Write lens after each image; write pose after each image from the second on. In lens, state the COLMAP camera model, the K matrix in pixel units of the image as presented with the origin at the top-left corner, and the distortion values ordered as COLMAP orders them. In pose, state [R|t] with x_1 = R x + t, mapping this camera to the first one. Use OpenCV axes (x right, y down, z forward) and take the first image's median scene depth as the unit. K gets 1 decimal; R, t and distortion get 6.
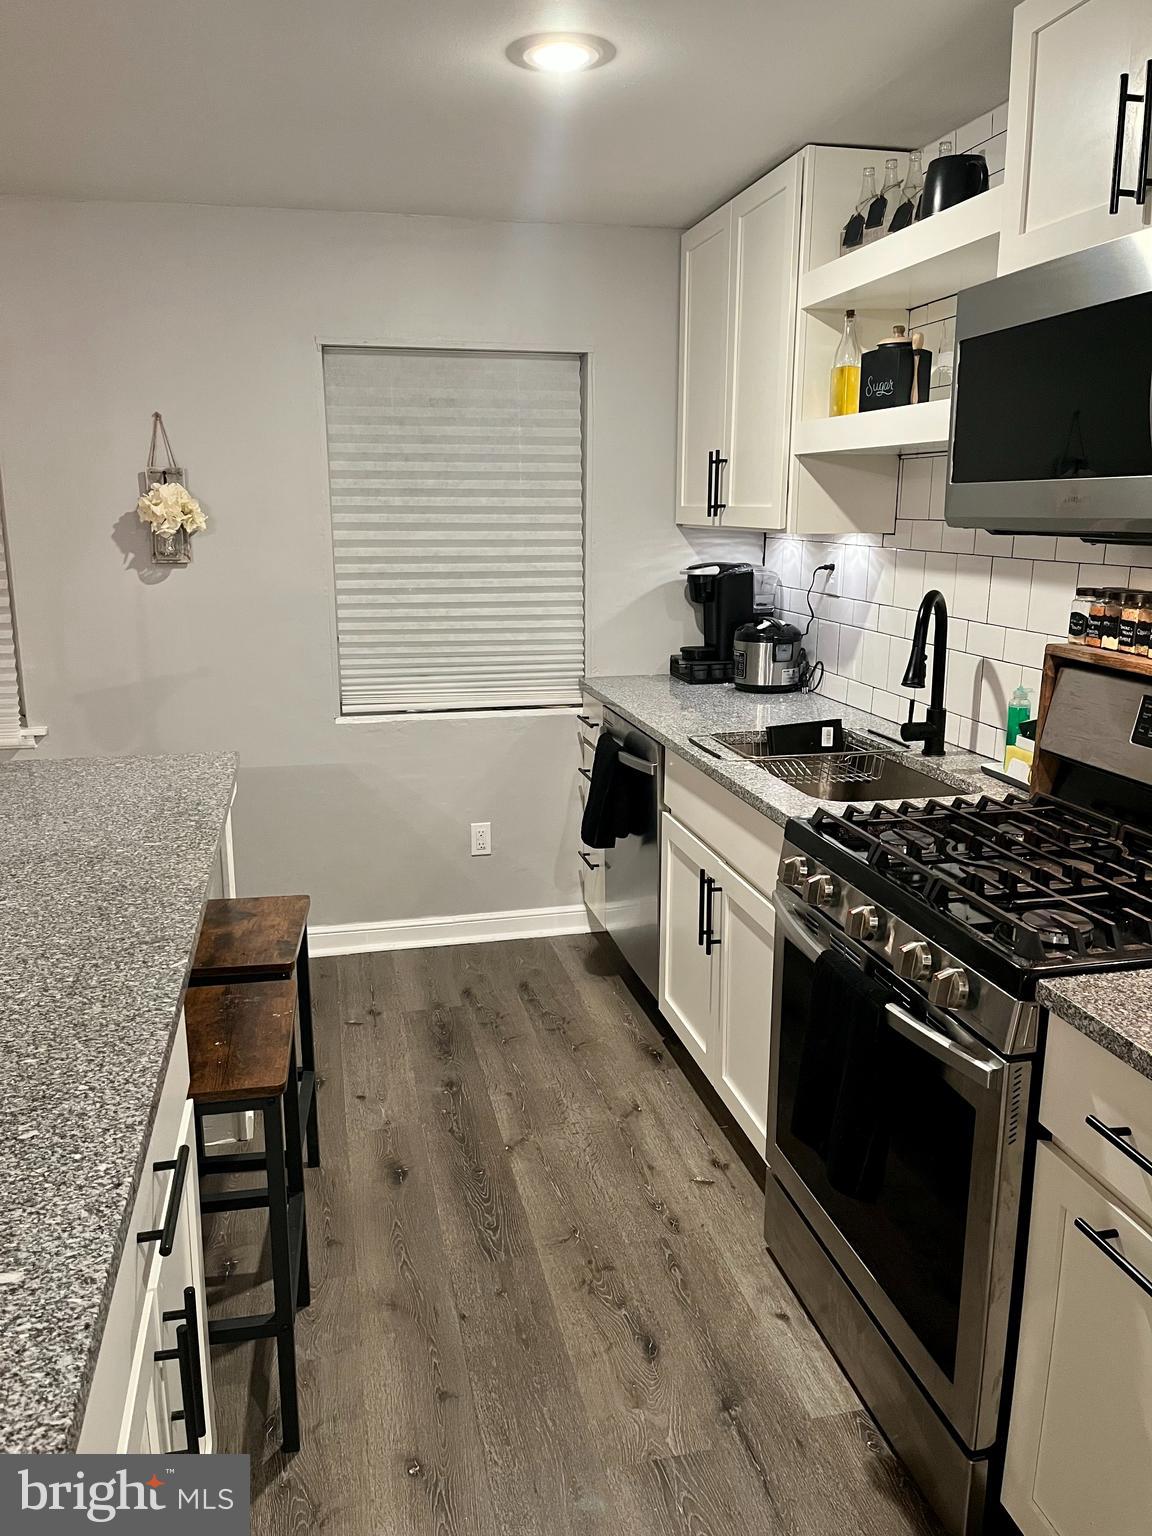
lens RADIAL K [[1163.3, 0, 576.3], [0, 1163.3, 773.4], [0, 0, 1]] dist [0.007848, 0.000834]
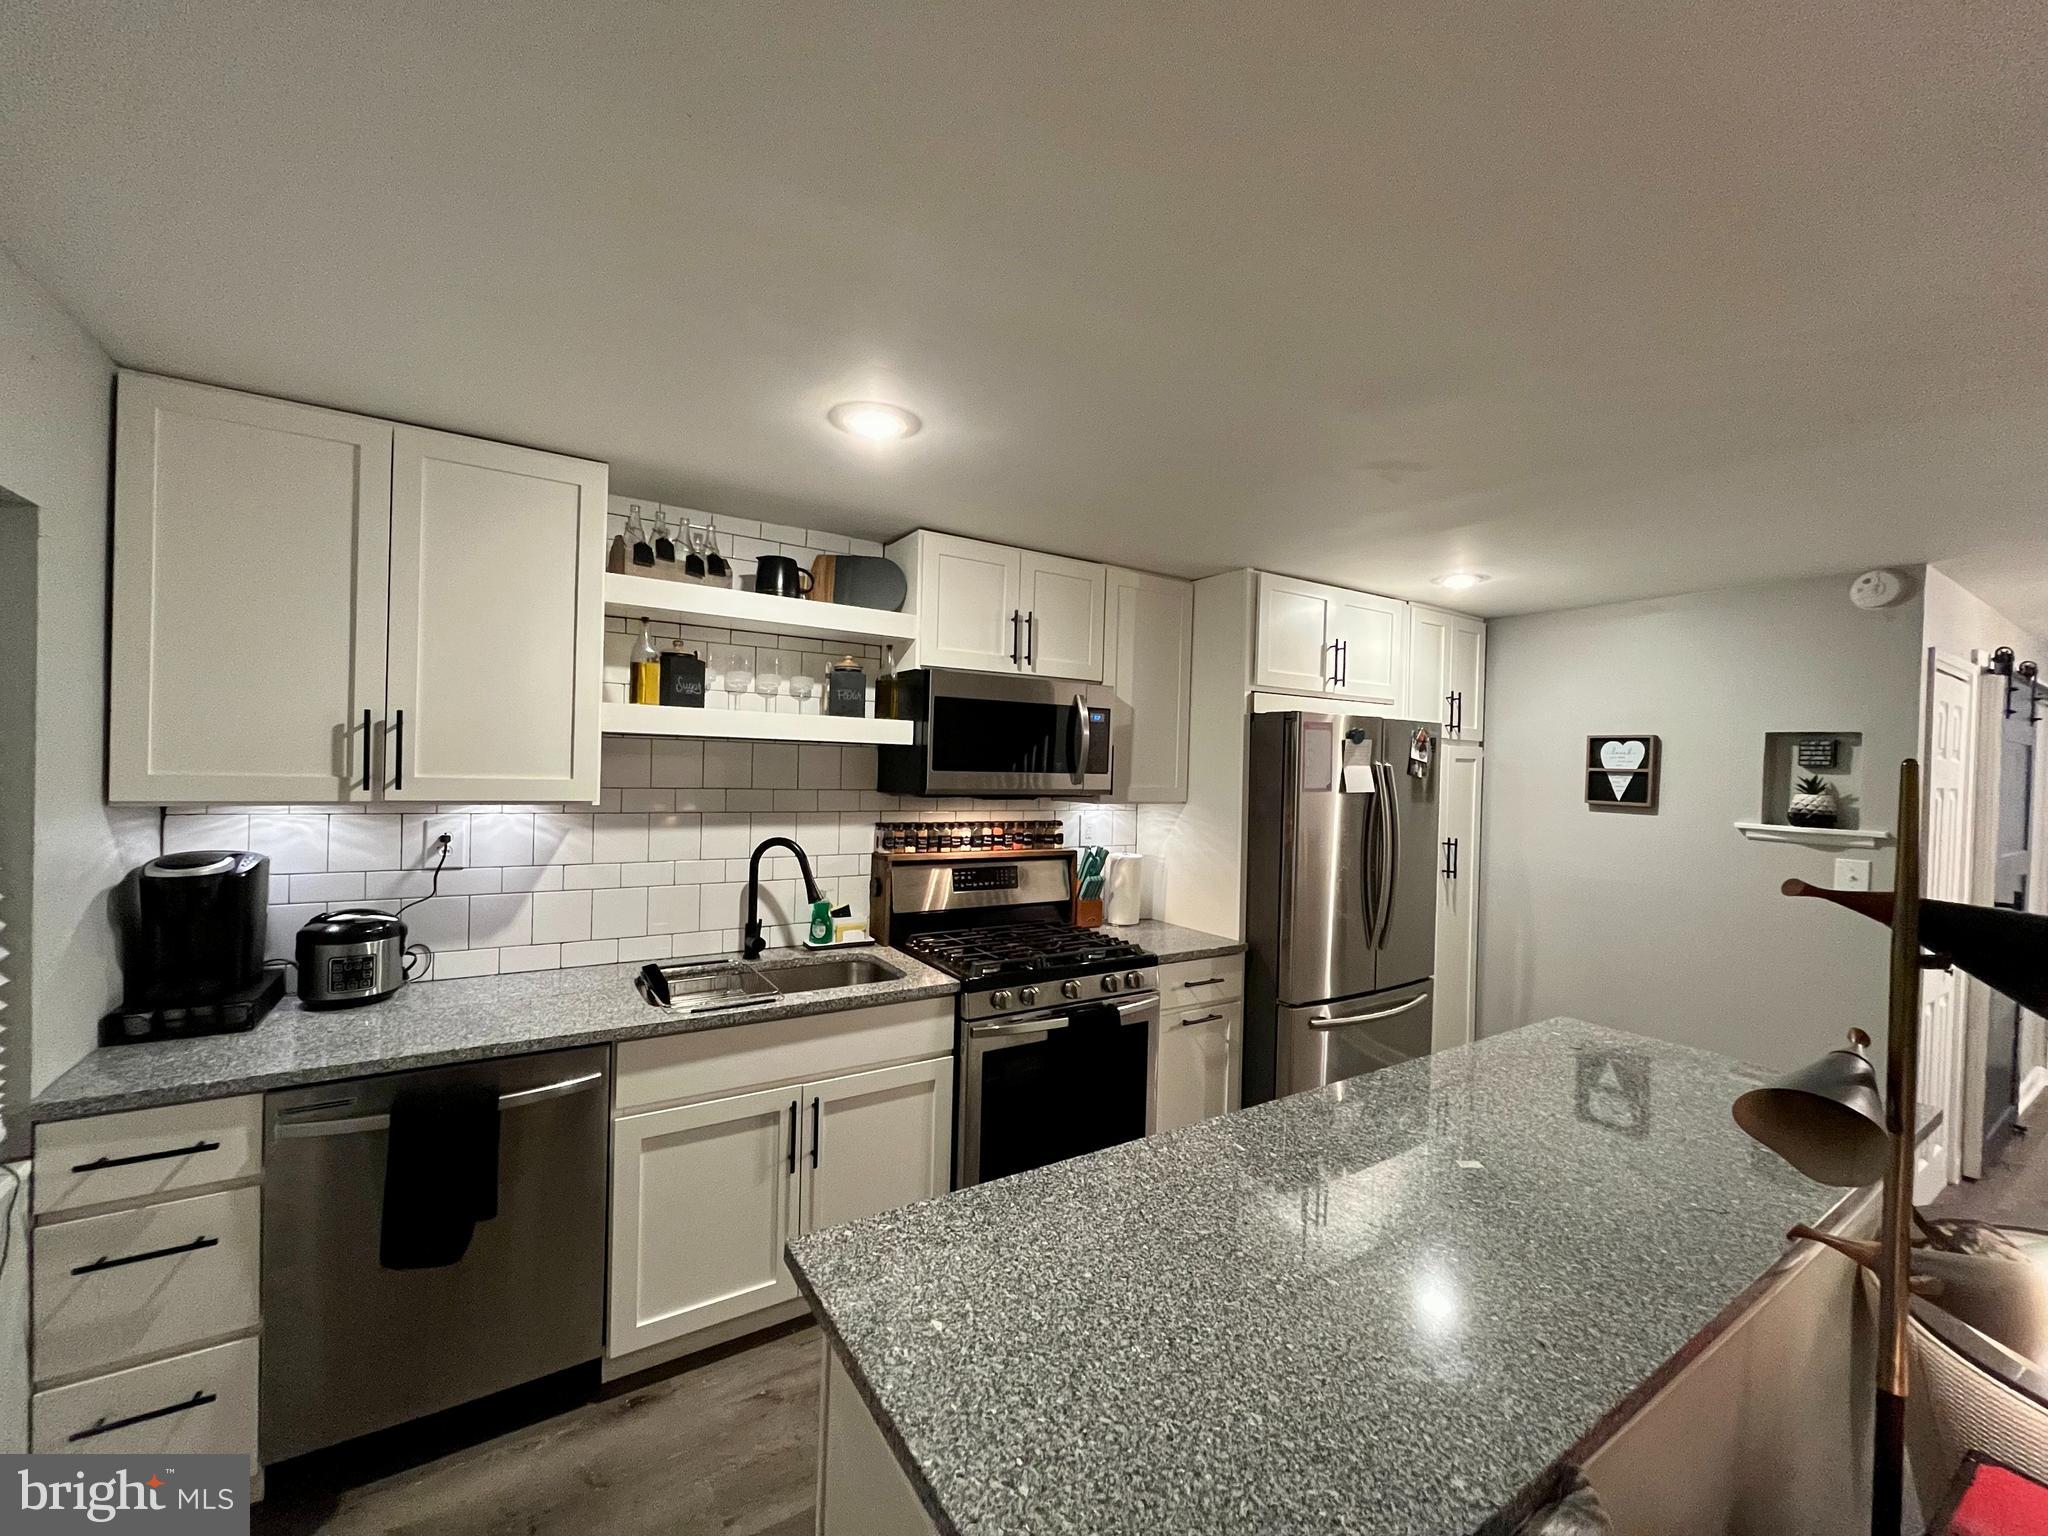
lens RADIAL K [[826.6, 0, 1015.0], [0, 826.6, 764.8], [0, 0, 1]] dist [0.002891, 0.000072]
pose [[-0.359308, -0.013978, 0.933114, -0.685685], [0.179511, 0.980180, 0.083806, -0.255369], [-0.915791, 0.197617, -0.349677, 0.982405]]
